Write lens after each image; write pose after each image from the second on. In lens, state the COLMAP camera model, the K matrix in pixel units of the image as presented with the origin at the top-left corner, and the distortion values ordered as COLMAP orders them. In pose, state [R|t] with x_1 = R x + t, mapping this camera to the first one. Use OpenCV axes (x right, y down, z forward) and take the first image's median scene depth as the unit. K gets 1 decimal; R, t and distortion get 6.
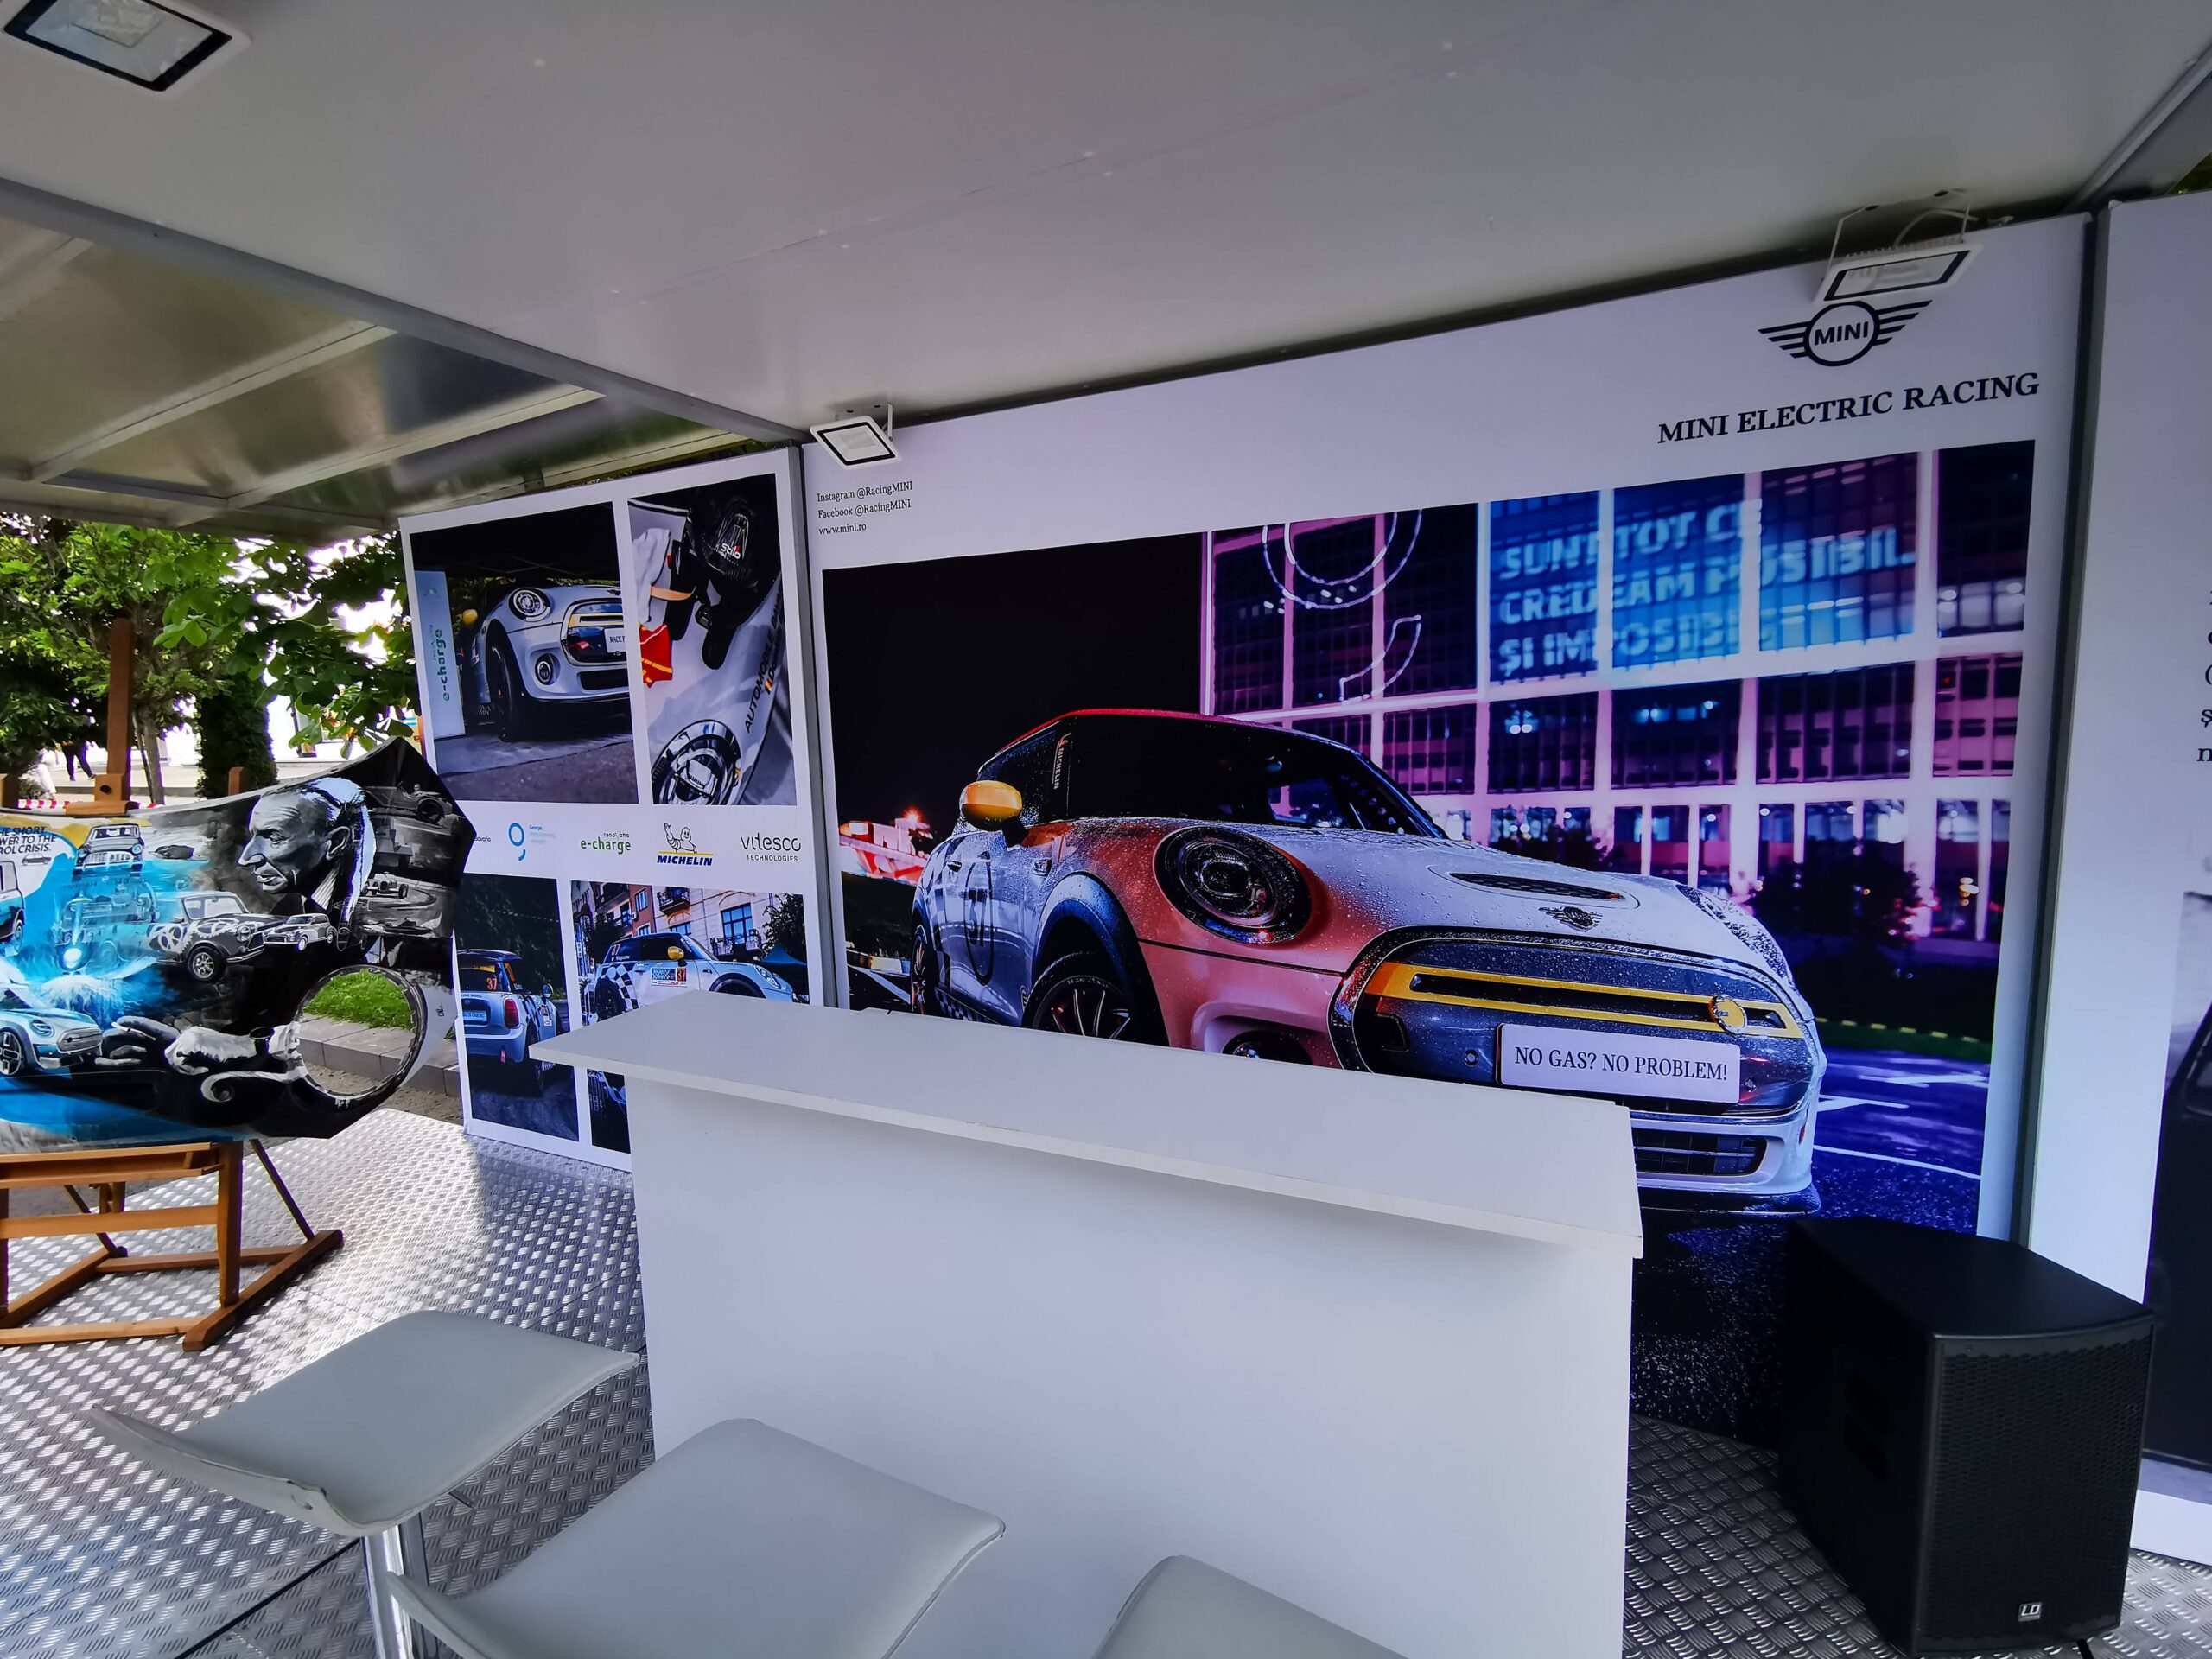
lens RADIAL K [[1021.8, 0, 1097.3], [0, 1021.8, 825.5], [0, 0, 1]] dist [-0.028057, -0.001133]
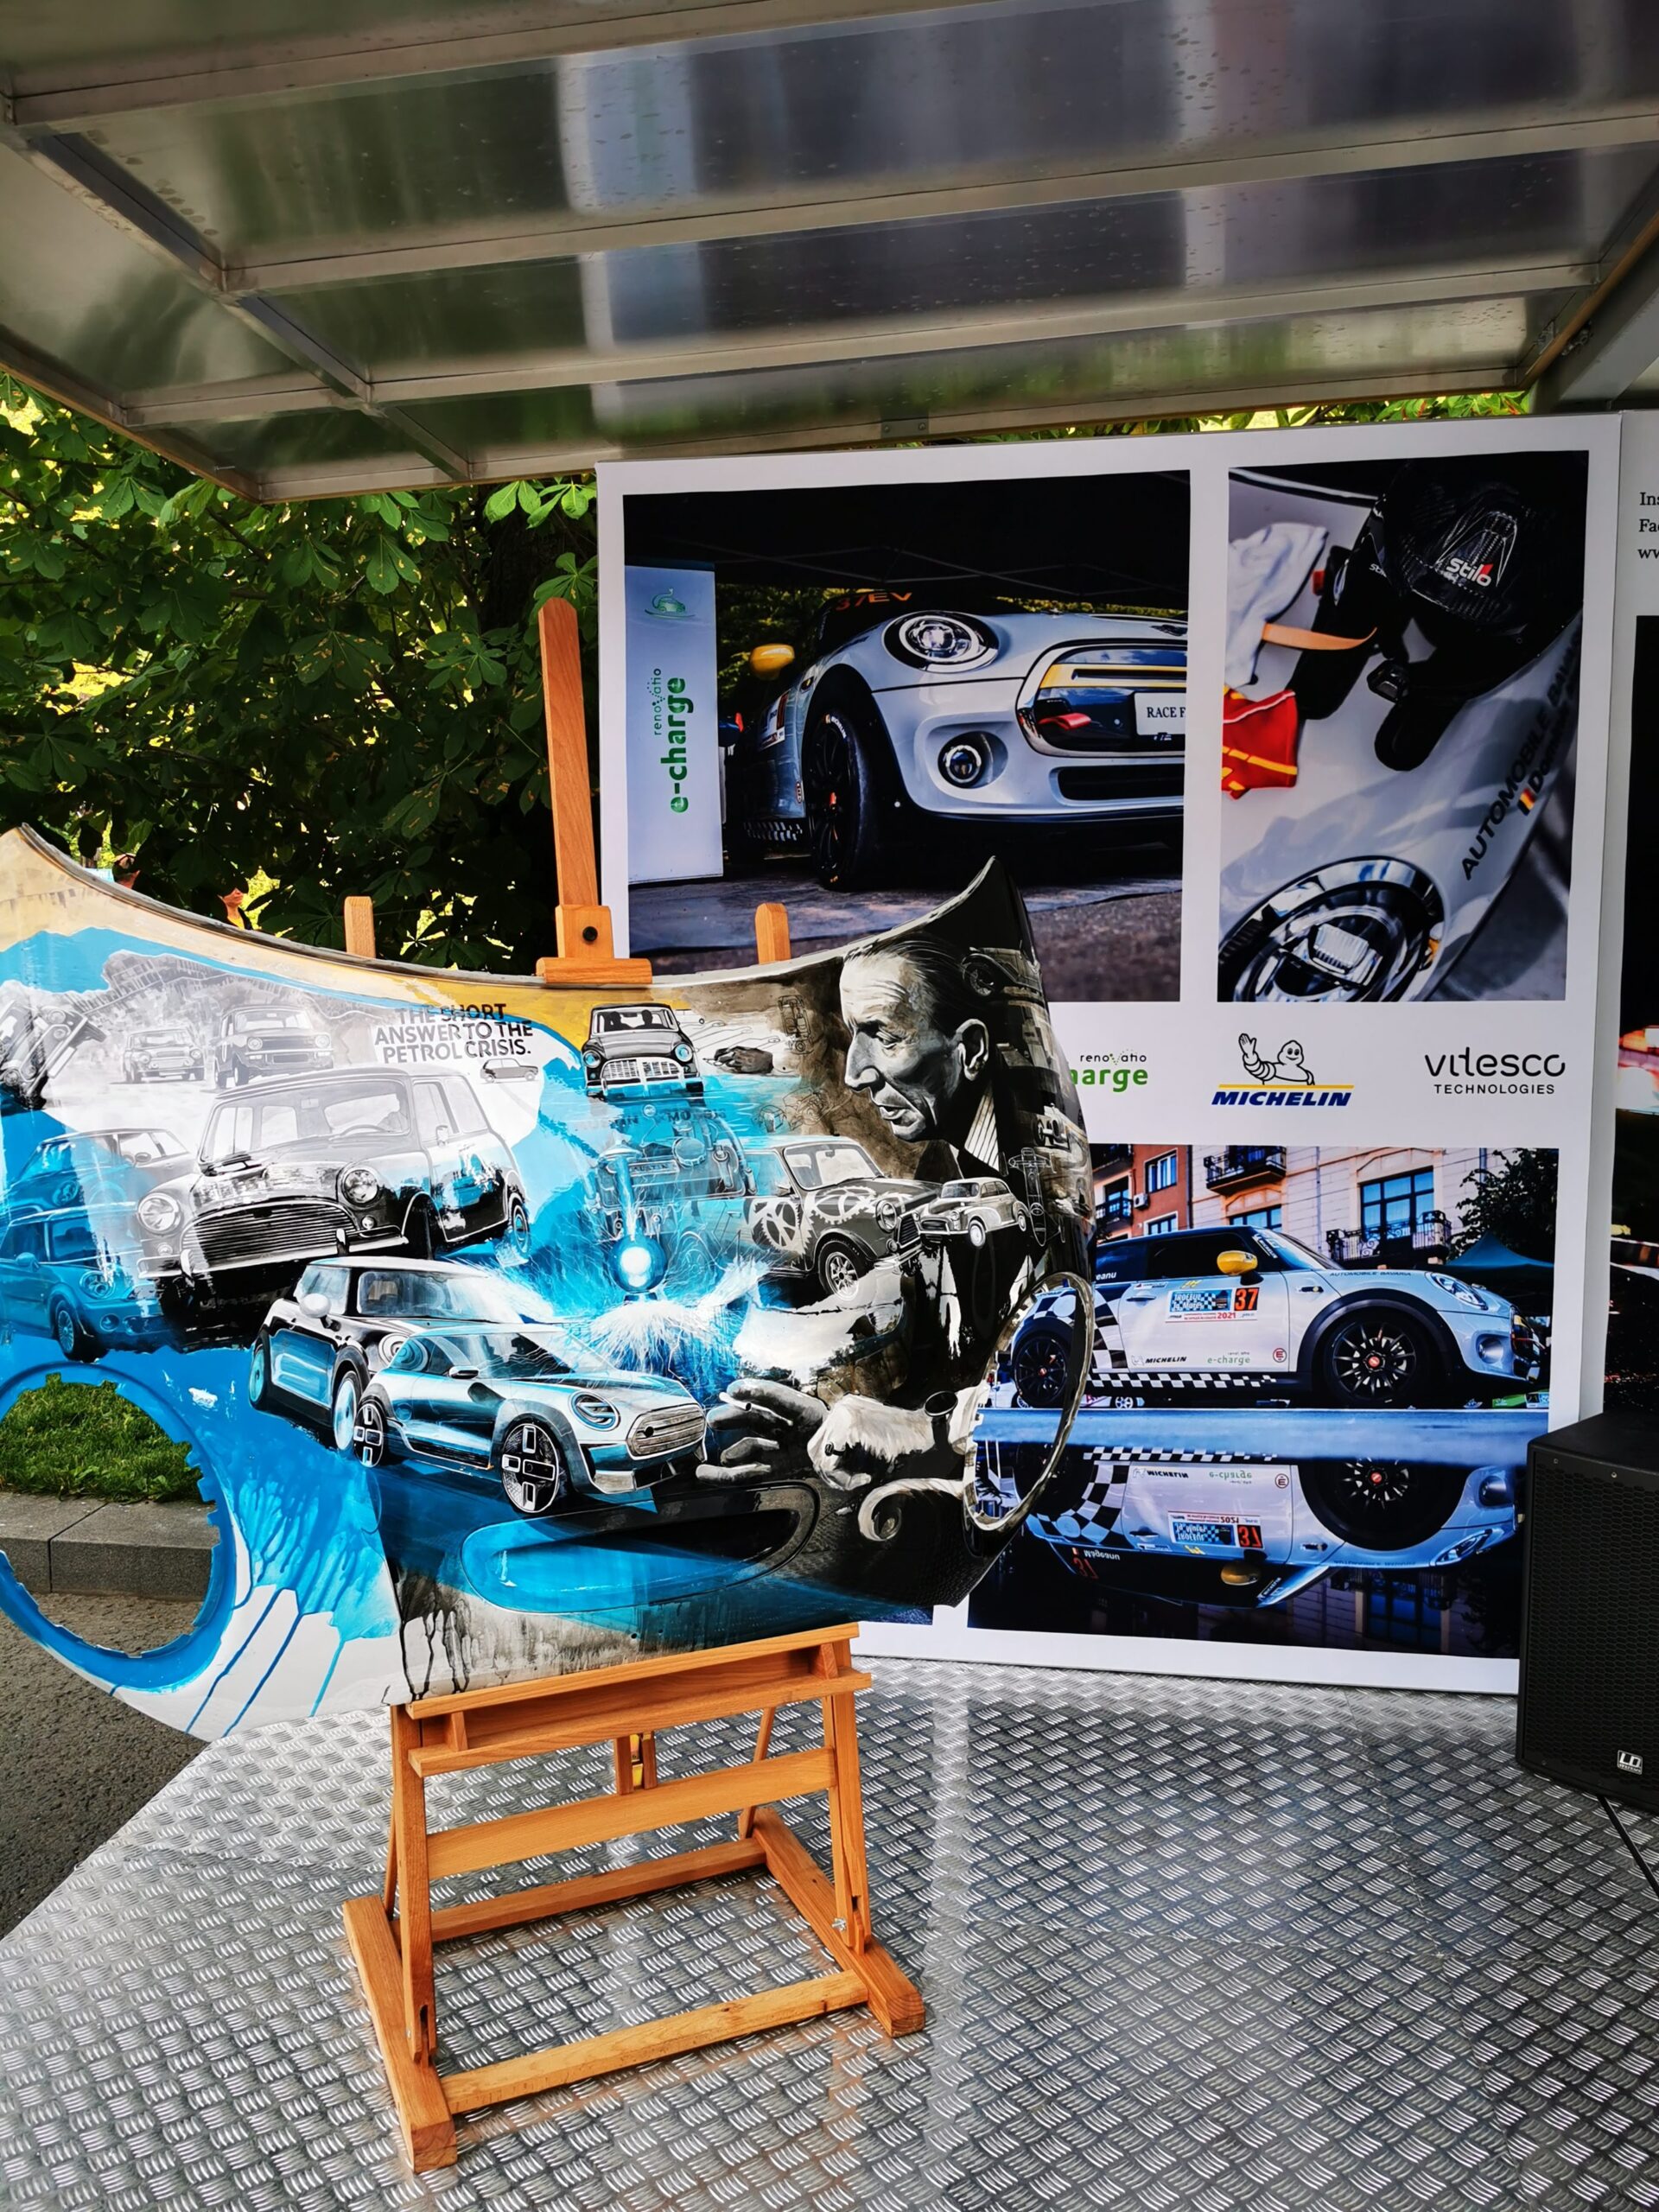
lens RADIAL K [[1762.2, 0, 829.3], [0, 1762.2, 1099.1], [0, 0, 1]] dist [0.005980, -0.009468]
pose [[0.965012, -0.001049, 0.262204, -0.972545], [0.007021, 0.999737, -0.021838, 0.057927], [-0.262112, 0.022915, 0.964765, 0.102137]]
